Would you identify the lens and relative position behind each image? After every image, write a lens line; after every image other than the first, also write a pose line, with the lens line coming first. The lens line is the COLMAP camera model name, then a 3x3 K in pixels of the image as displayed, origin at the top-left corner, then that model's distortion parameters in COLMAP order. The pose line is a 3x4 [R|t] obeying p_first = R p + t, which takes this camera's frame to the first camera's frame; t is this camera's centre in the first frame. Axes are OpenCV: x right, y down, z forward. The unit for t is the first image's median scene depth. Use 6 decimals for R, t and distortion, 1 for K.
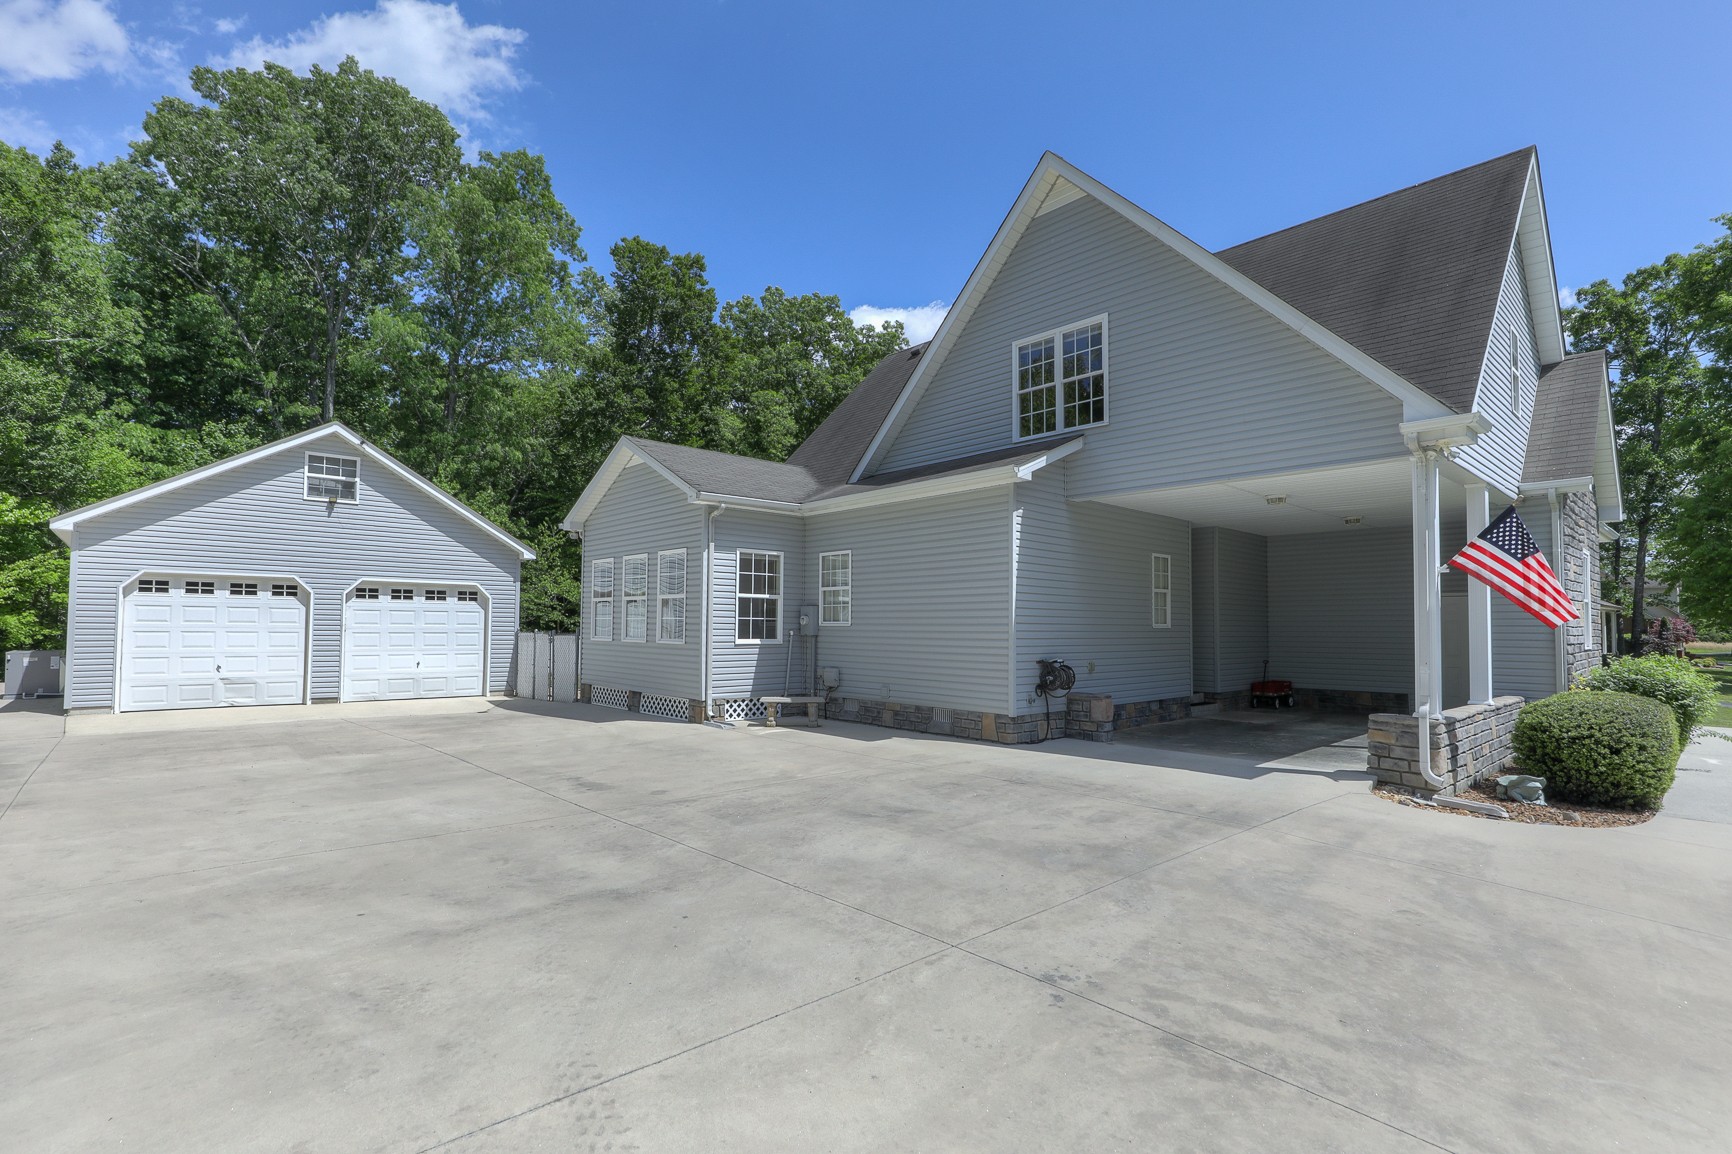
lens RADIAL K [[793.7, 0, 857.0], [0, 793.7, 595.8], [0, 0, 1]] dist [-0.020027, 0.000181]
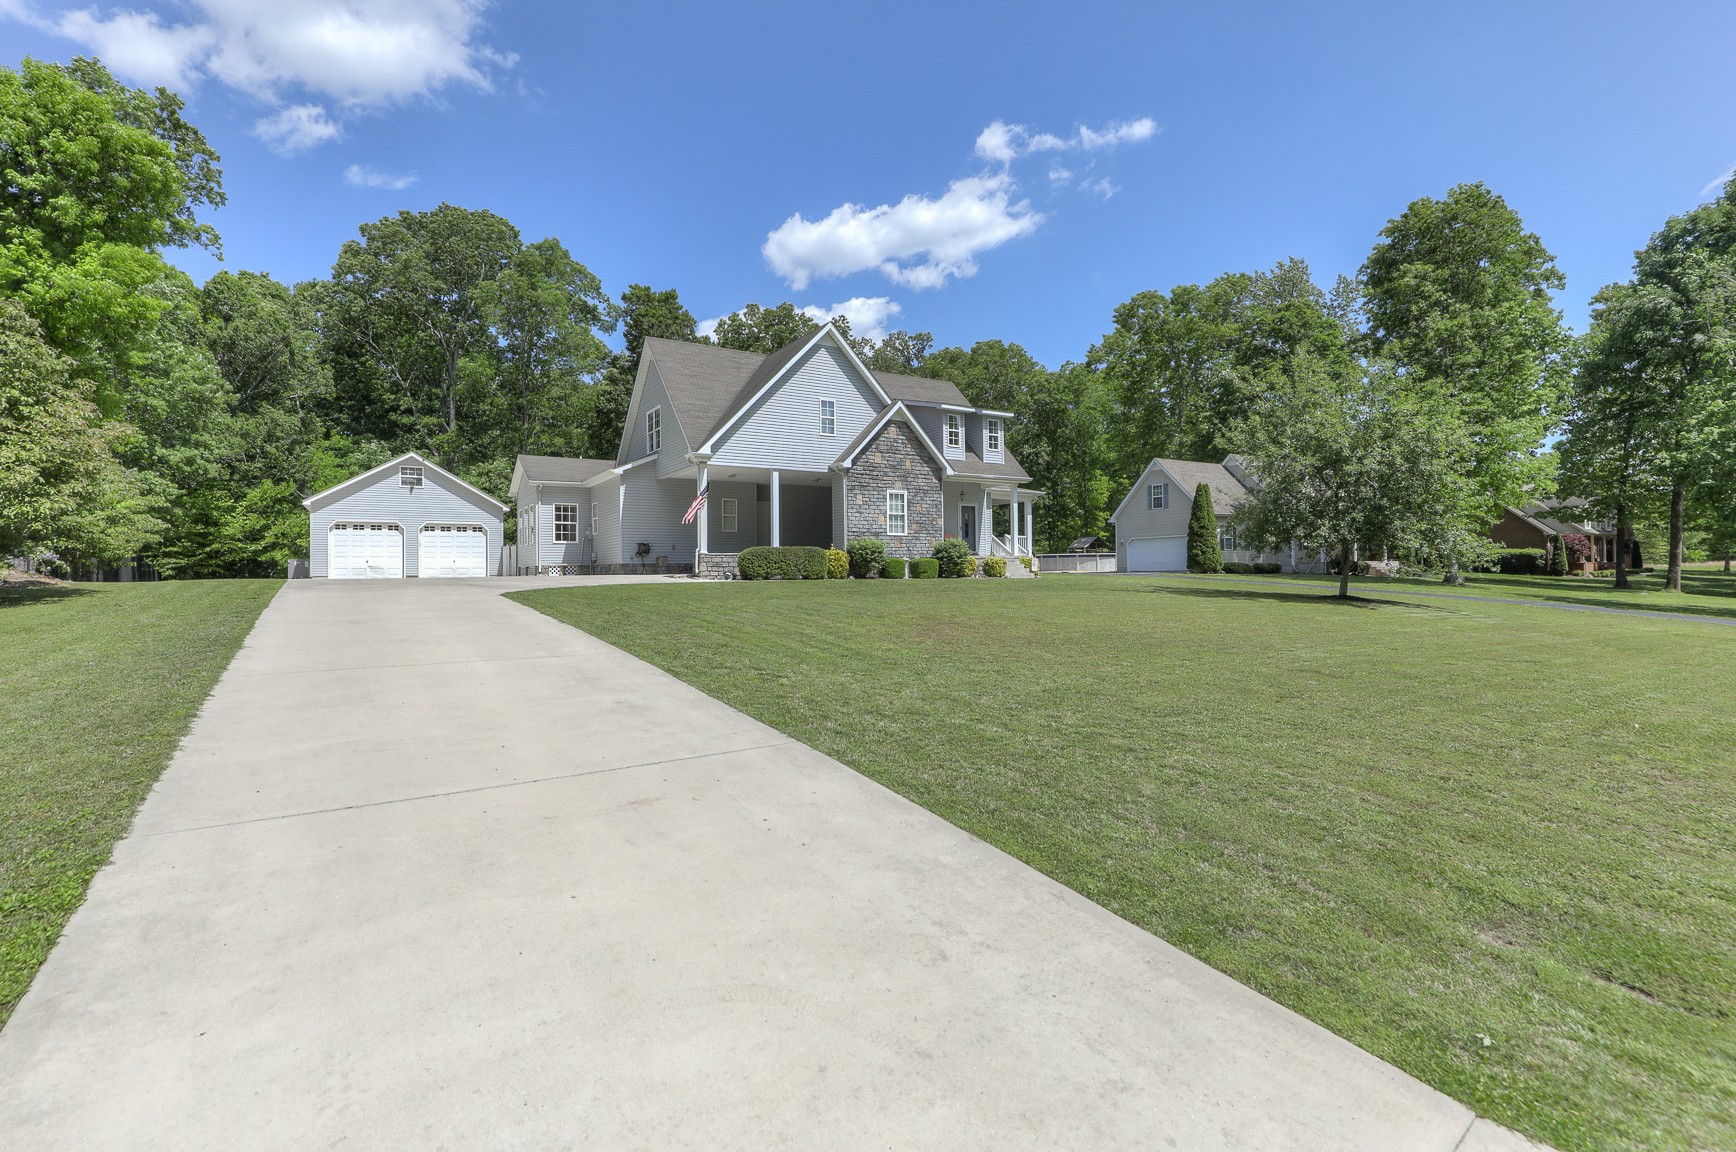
lens RADIAL K [[795.5, 0, 863.3], [0, 795.5, 570.9], [0, 0, 1]] dist [-0.020027, 0.000181]
pose [[0.983924, -0.018673, -0.177610, 0.979007], [0.025193, 0.999086, 0.034524, 0.070749], [0.176803, -0.038443, 0.983495, -0.976320]]
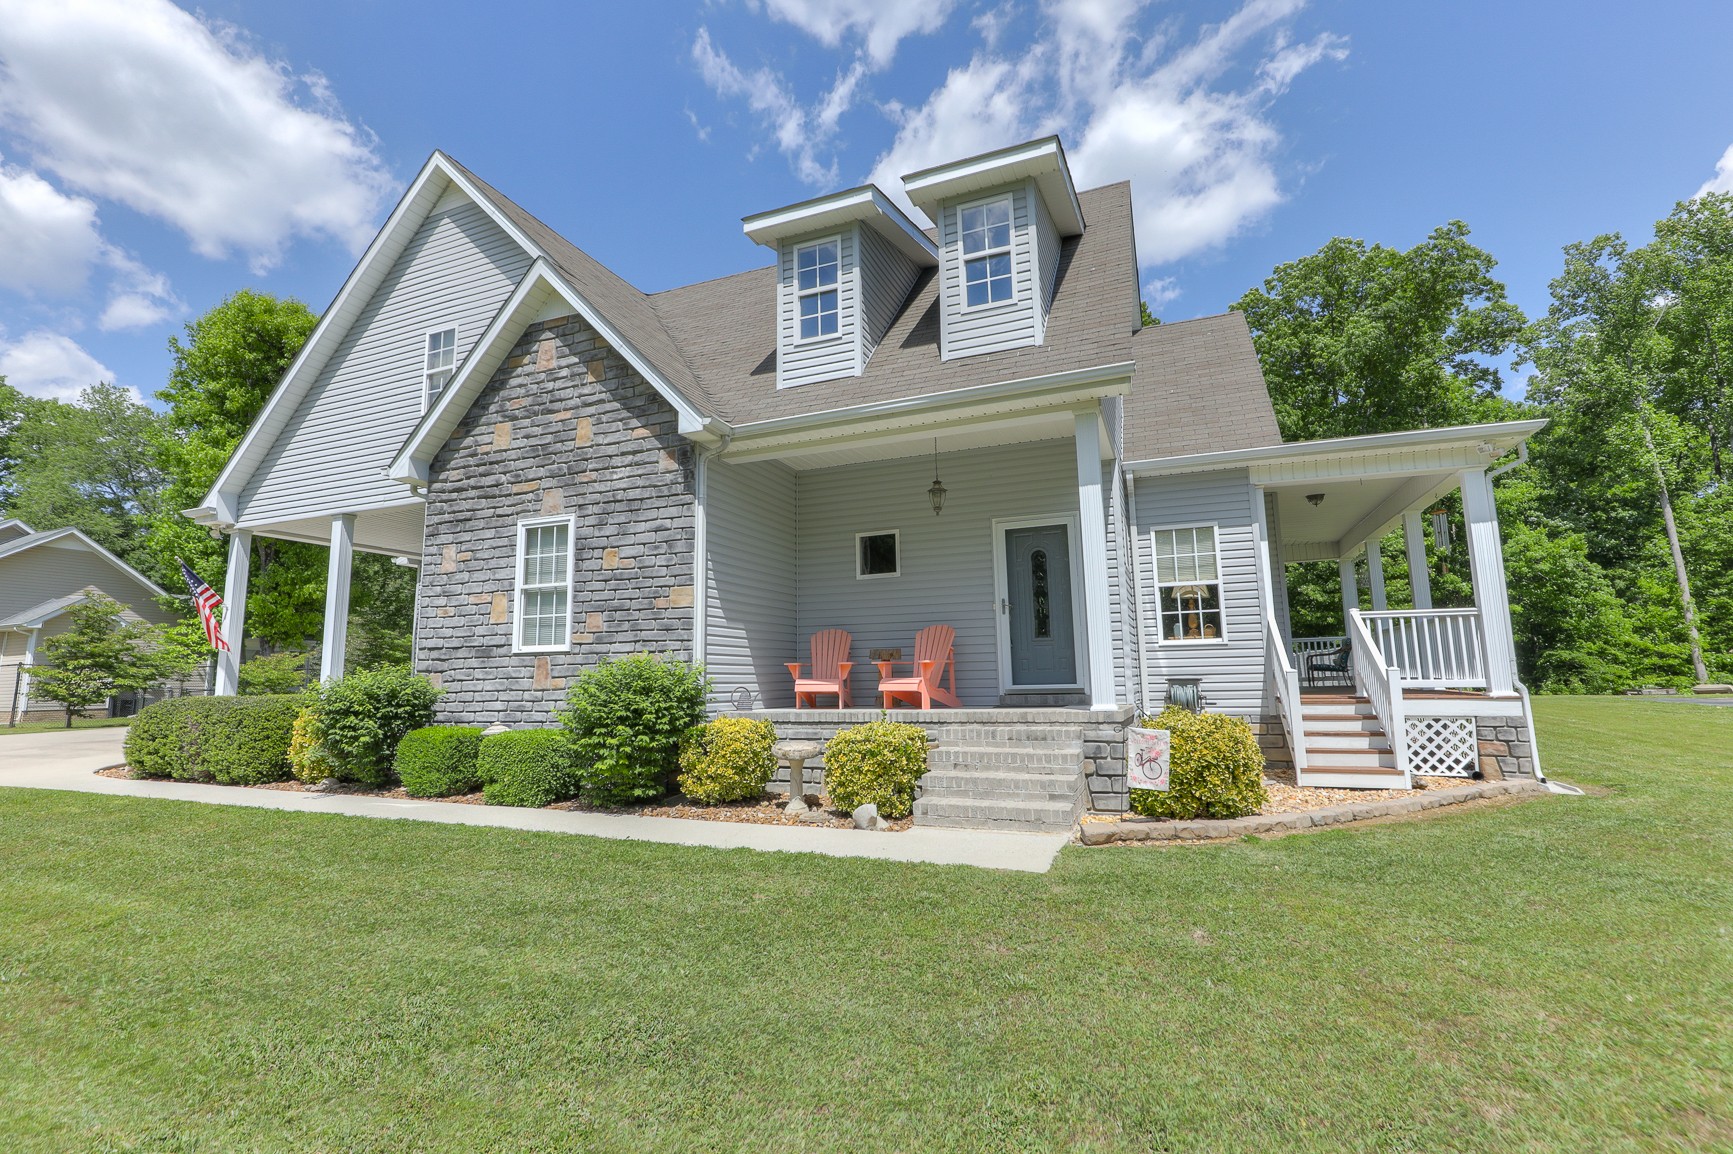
lens RADIAL K [[767.6, 0, 858.5], [0, 767.6, 575.0], [0, 0, 1]] dist [-0.002540, 0.004681]
pose [[0.434544, -0.133043, -0.890770, 1.347884], [0.058540, 0.991110, -0.119472, 0.079553], [0.898746, -0.000230, 0.438470, 0.757195]]
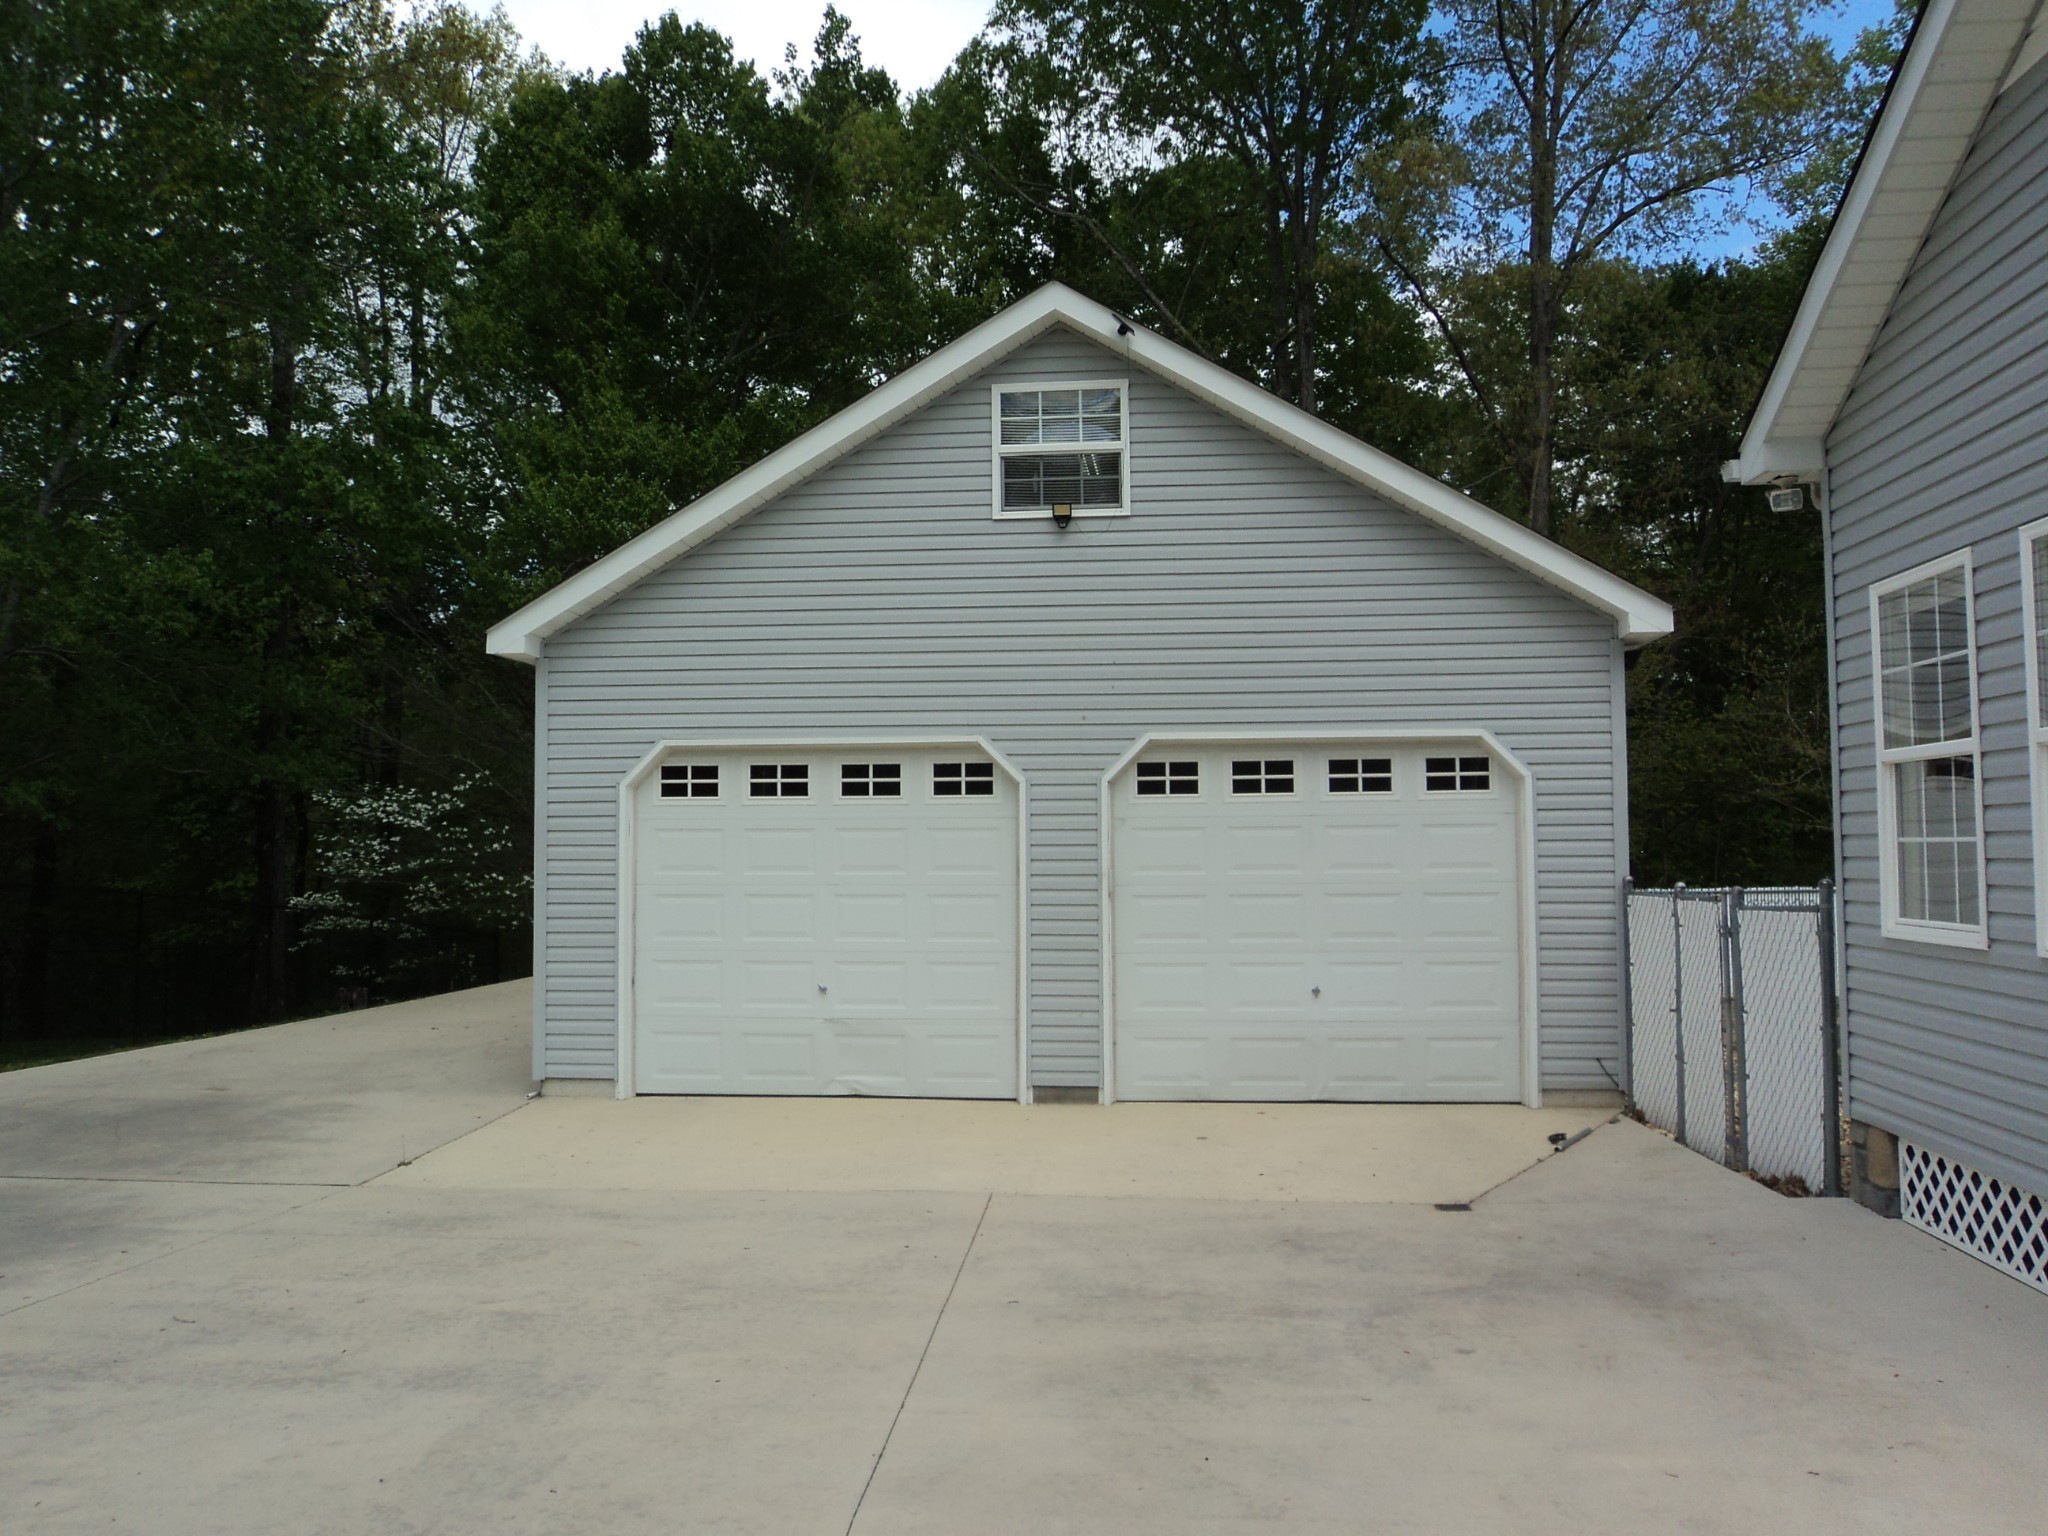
lens RADIAL K [[1656.3, 0, 1019.4], [0, 1656.3, 769.8], [0, 0, 1]] dist [-0.010335, -0.000541]
pose [[0.671232, -0.058138, -0.738964, -0.150420], [0.041723, 0.998302, -0.040643, 0.020192], [0.740073, -0.003551, 0.672518, 0.500617]]
